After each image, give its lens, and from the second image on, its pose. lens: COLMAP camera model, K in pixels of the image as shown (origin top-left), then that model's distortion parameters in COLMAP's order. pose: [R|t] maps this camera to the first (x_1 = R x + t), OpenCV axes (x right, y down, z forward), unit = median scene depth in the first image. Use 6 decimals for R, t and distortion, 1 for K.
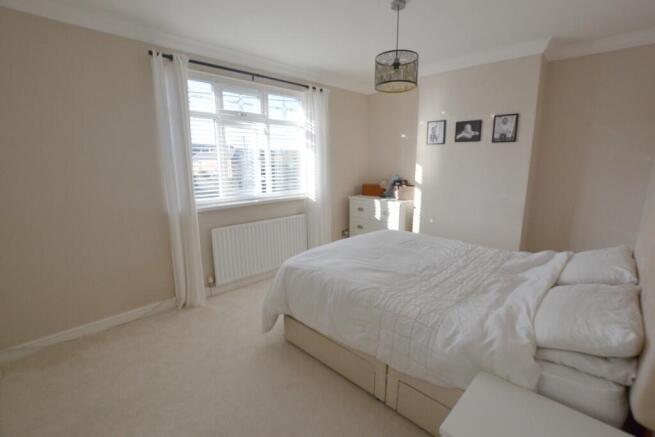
lens RADIAL K [[293.7, 0, 327.6], [0, 293.7, 220.8], [0, 0, 1]] dist [-0.024411, -0.000014]
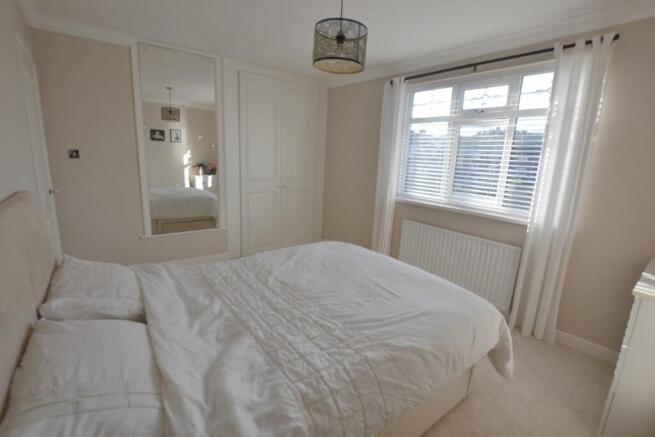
lens RADIAL K [[293.7, 0, 327.6], [0, 293.7, 220.8], [0, 0, 1]] dist [-0.024411, -0.000014]
pose [[-0.137142, 0.212068, -0.967584, 0.760840], [-0.246559, 0.938761, 0.240698, -0.166922], [0.959375, 0.271577, -0.076456, 0.788682]]
